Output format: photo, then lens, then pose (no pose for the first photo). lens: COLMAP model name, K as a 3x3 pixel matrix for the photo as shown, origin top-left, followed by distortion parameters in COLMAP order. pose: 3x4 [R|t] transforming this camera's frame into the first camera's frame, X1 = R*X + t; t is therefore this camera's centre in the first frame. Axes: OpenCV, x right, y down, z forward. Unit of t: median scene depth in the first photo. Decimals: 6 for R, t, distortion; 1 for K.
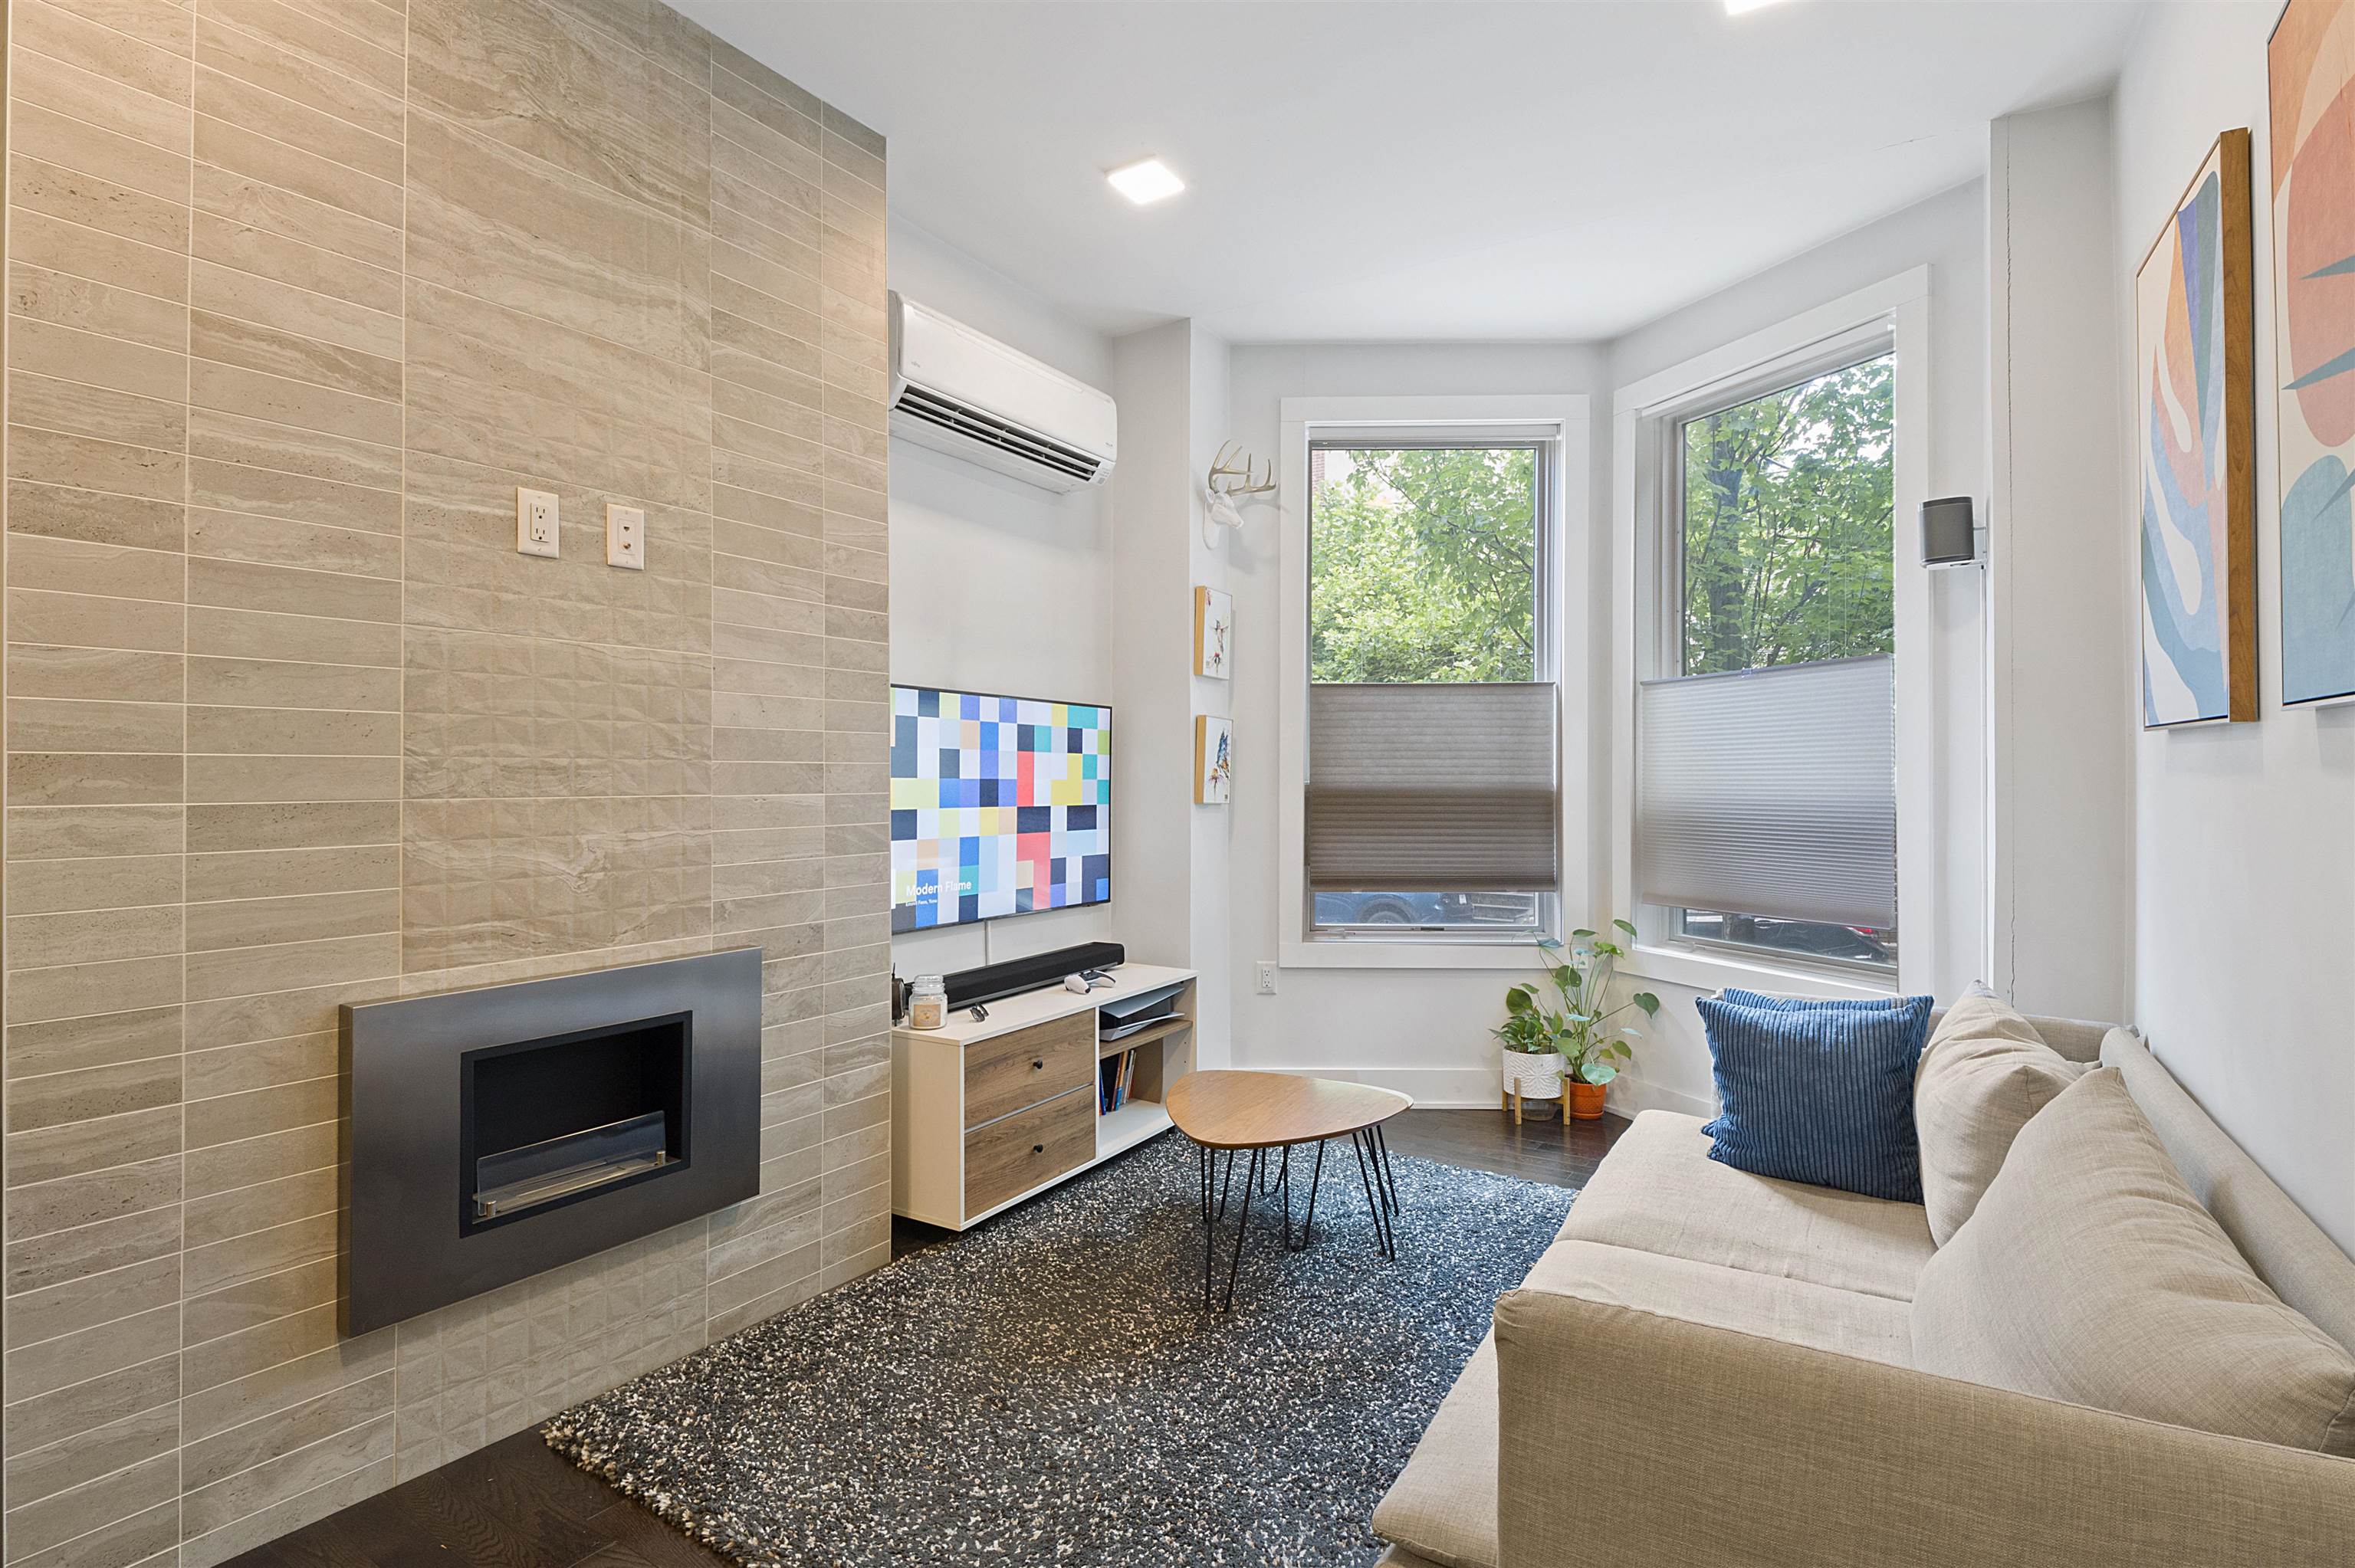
lens RADIAL K [[1154.3, 0, 1170.8], [0, 1154.3, 769.4], [0, 0, 1]] dist [0.028057, -0.032617]
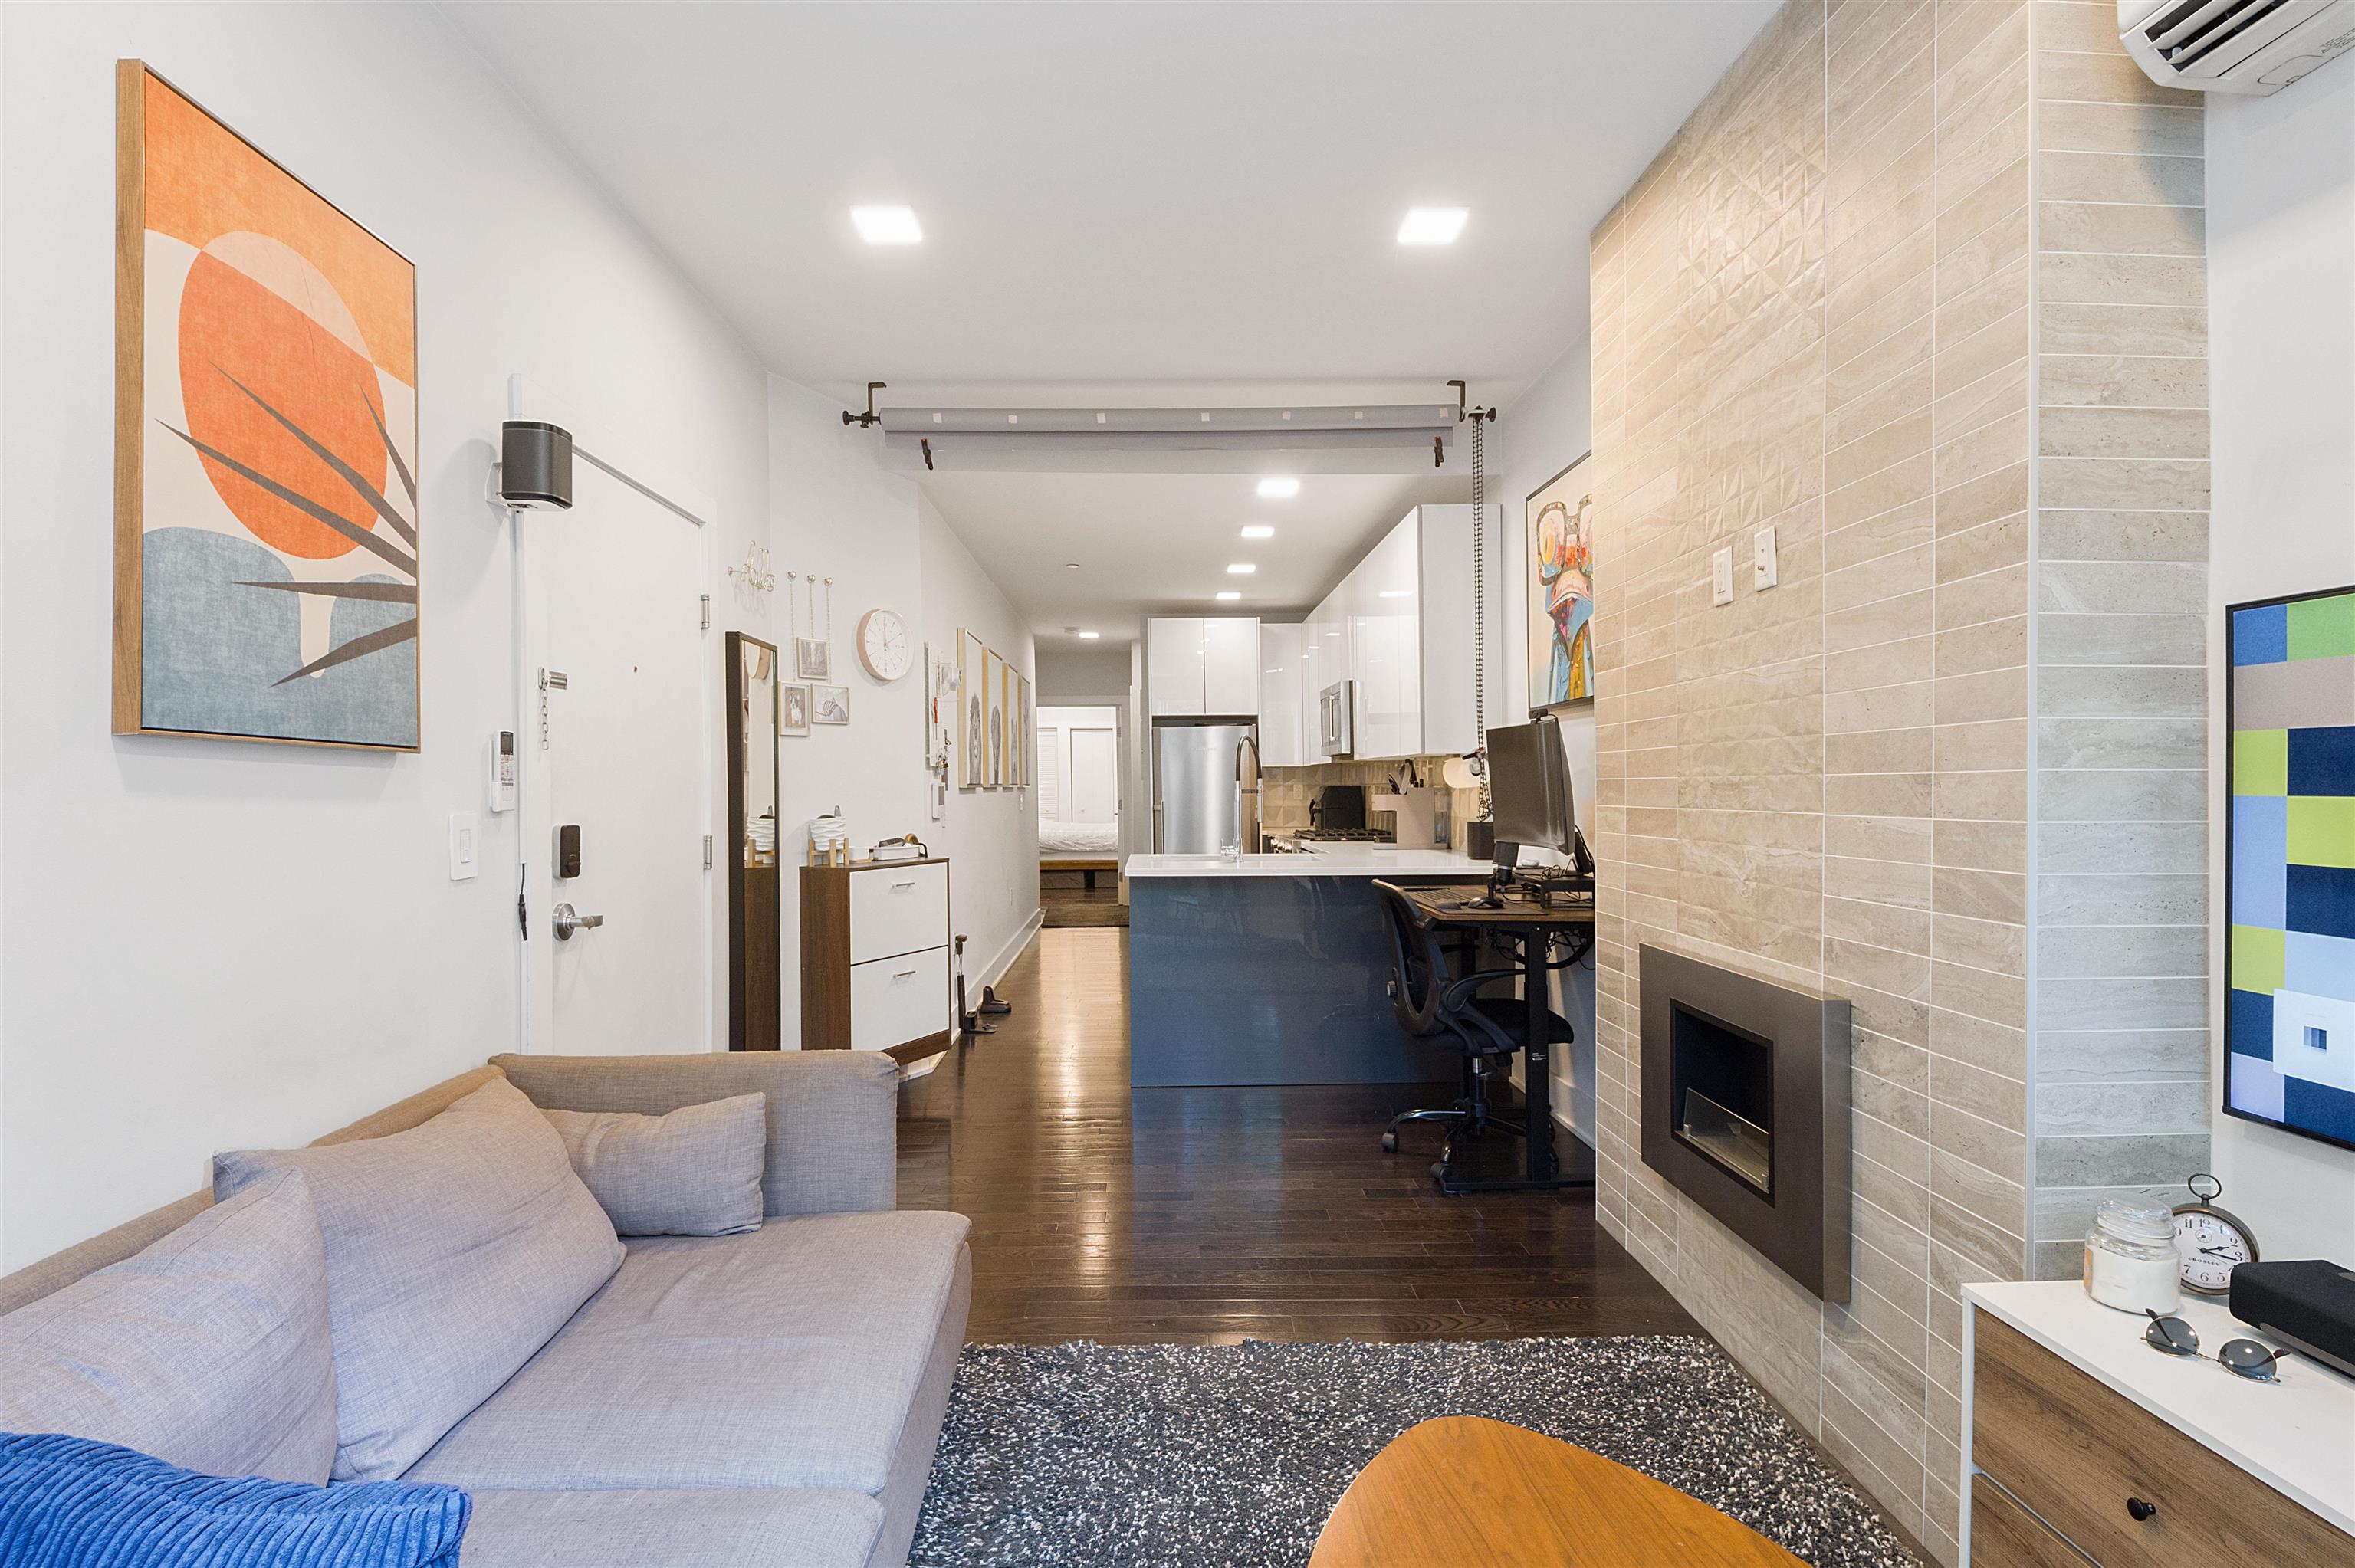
lens RADIAL K [[1182.3, 0, 1165.9], [0, 1182.3, 793.3], [0, 0, 1]] dist [-0.001770, -0.017221]
pose [[-0.830626, 0.006540, -0.556792, 0.549798], [0.007465, 0.999972, 0.000608, 0.003117], [0.556780, -0.003651, -0.830652, 1.591344]]
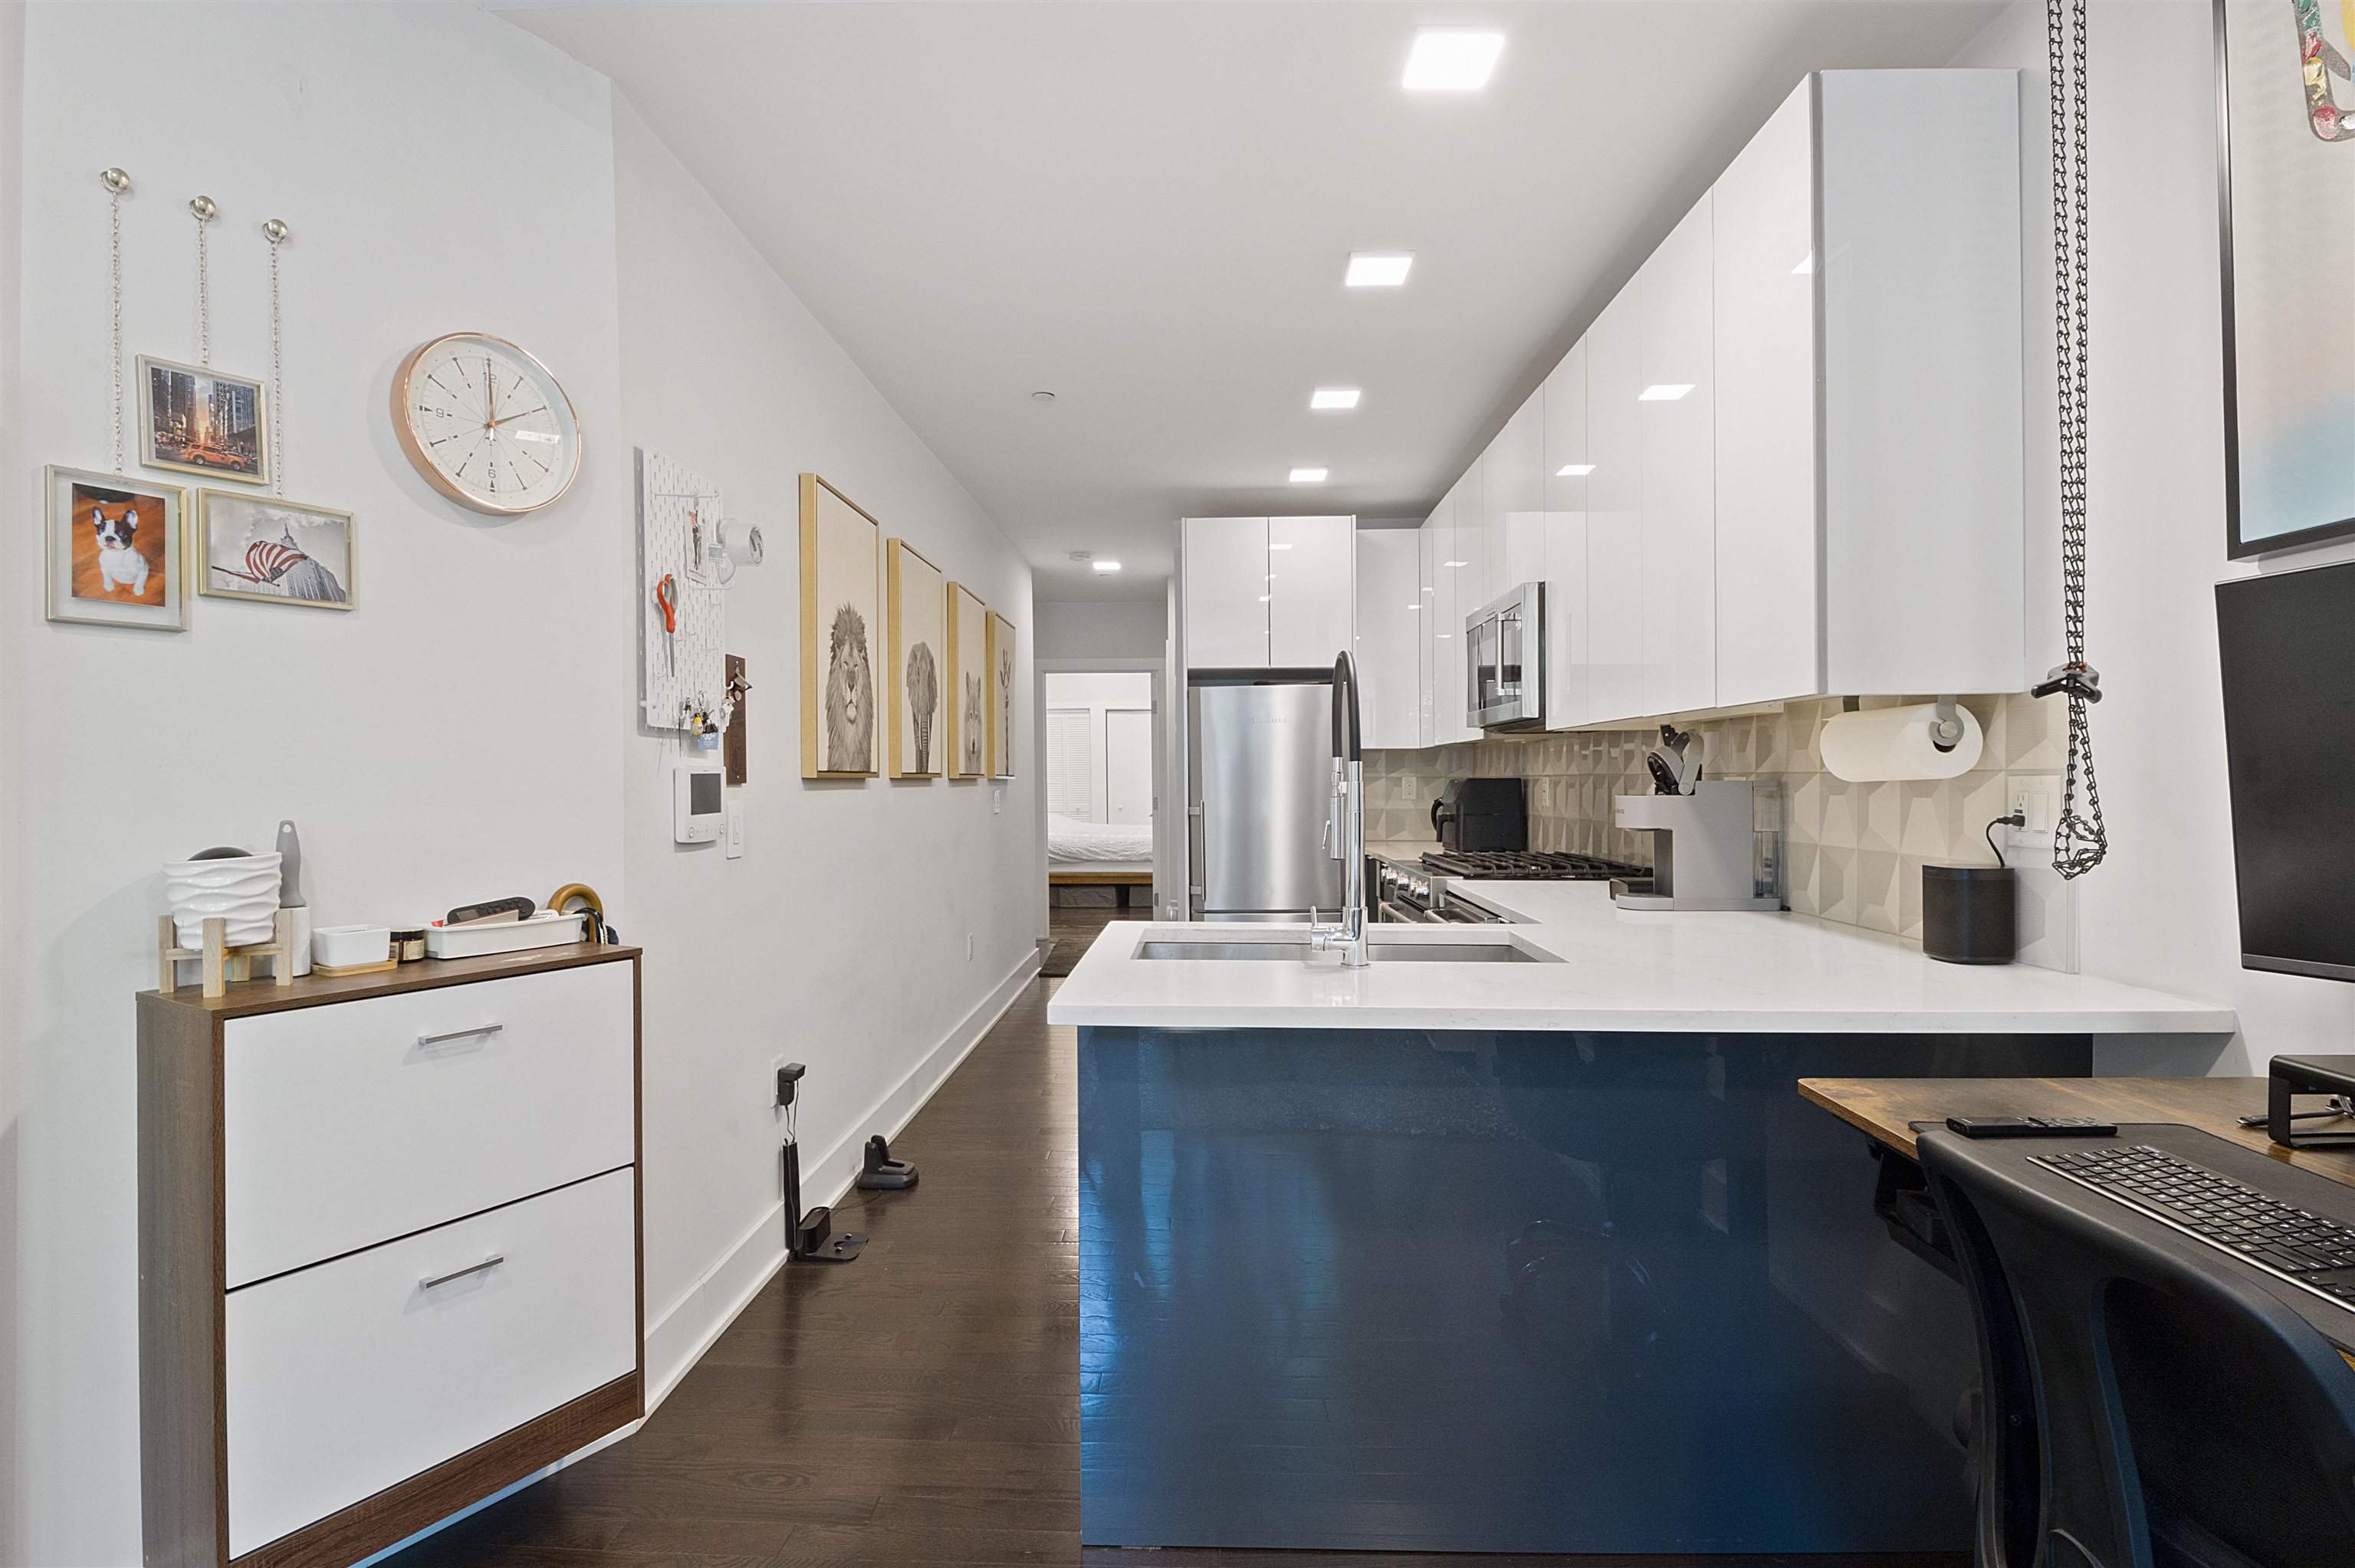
lens RADIAL K [[1118.2, 0, 1188.0], [0, 1118.2, 774.8], [0, 0, 1]] dist [0.023985, -0.036669]
pose [[-0.851402, -0.002656, -0.524508, -0.222780], [0.003674, 0.999932, -0.011027, 0.001134], [0.524502, -0.011315, -0.851334, 0.514515]]
